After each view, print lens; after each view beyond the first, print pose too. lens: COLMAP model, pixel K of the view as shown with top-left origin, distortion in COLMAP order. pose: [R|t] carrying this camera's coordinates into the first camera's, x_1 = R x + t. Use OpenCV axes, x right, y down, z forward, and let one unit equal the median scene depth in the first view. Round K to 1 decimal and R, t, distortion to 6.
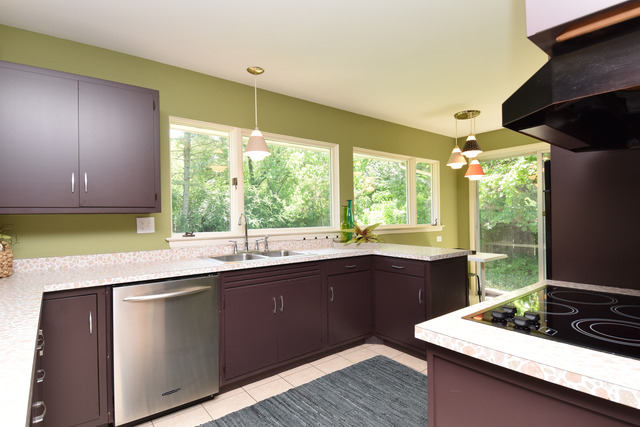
lens RADIAL K [[331.3, 0, 320.0], [0, 331.3, 213.5], [0, 0, 1]] dist [0.028847, 0.000018]
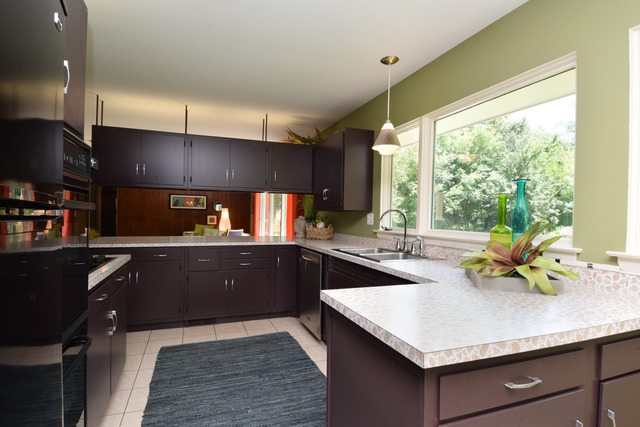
lens RADIAL K [[331.3, 0, 320.0], [0, 331.3, 213.5], [0, 0, 1]] dist [0.028847, 0.000018]
pose [[-0.302512, 0.004603, -0.953134, 0.545558], [-0.010347, 0.999914, 0.008113, 0.002339], [0.953089, 0.012316, -0.302438, 0.768224]]
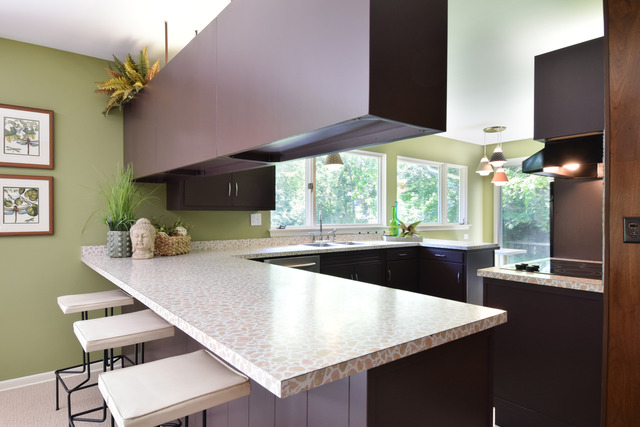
lens RADIAL K [[378.0, 0, 320.0], [0, 378.0, 213.5], [0, 0, 1]] dist [0.001941, -0.000208]
pose [[0.999859, 0.014582, 0.008309, -0.175045], [-0.014628, 0.999877, 0.005583, -0.000306], [-0.008227, -0.005704, 0.999950, -0.320194]]
